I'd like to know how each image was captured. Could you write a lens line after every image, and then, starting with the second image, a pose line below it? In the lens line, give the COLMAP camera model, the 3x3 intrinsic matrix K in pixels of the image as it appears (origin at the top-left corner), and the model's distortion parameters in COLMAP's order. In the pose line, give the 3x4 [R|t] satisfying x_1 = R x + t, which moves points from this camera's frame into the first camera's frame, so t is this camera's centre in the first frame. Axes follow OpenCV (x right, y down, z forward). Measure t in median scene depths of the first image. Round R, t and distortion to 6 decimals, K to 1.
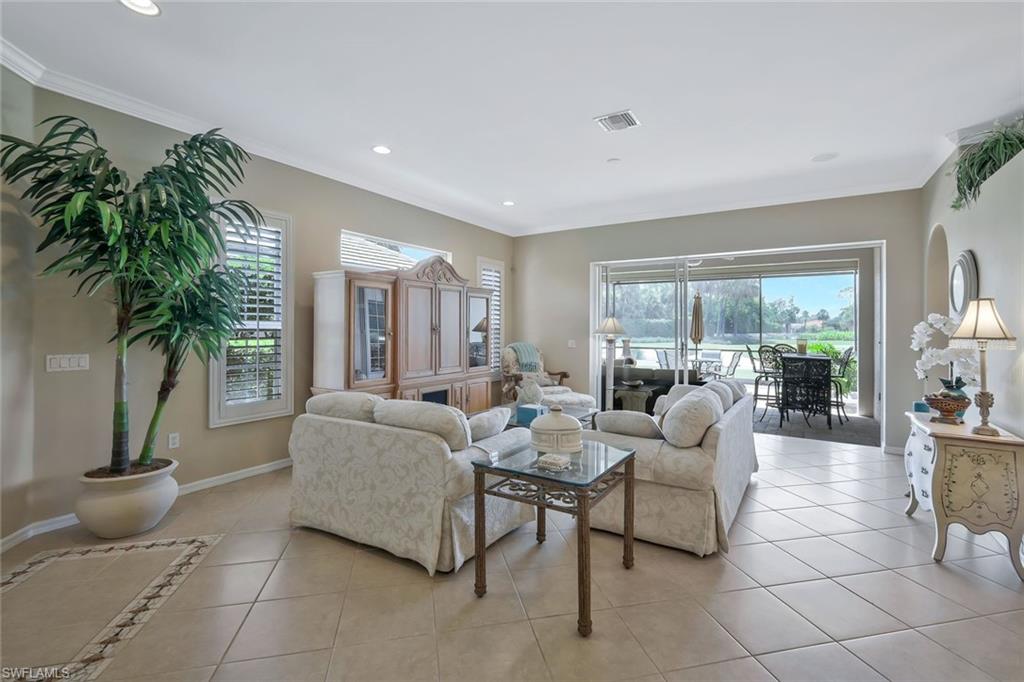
lens RADIAL K [[454.6, 0, 514.4], [0, 454.6, 322.3], [0, 0, 1]] dist [0.011504, -0.002093]
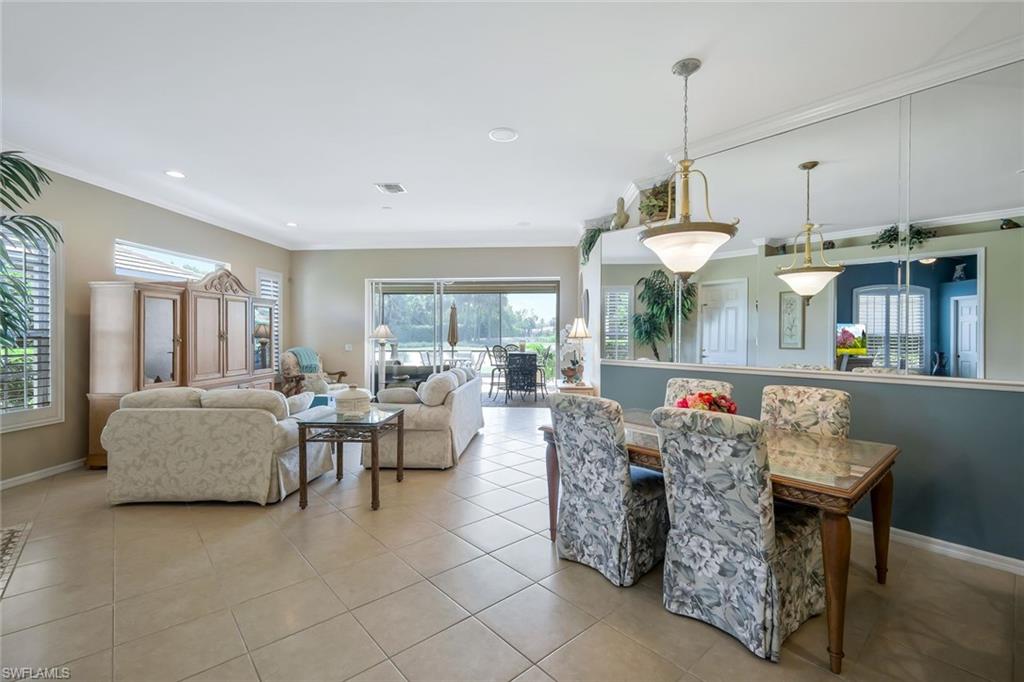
lens RADIAL K [[454.6, 0, 511.6], [0, 454.6, 329.7], [0, 0, 1]] dist [0.011504, -0.002093]
pose [[0.879232, -0.003555, 0.476381, -0.103991], [0.001994, 0.999991, 0.003781, -0.002622], [-0.476390, -0.002375, 0.879231, -0.373198]]
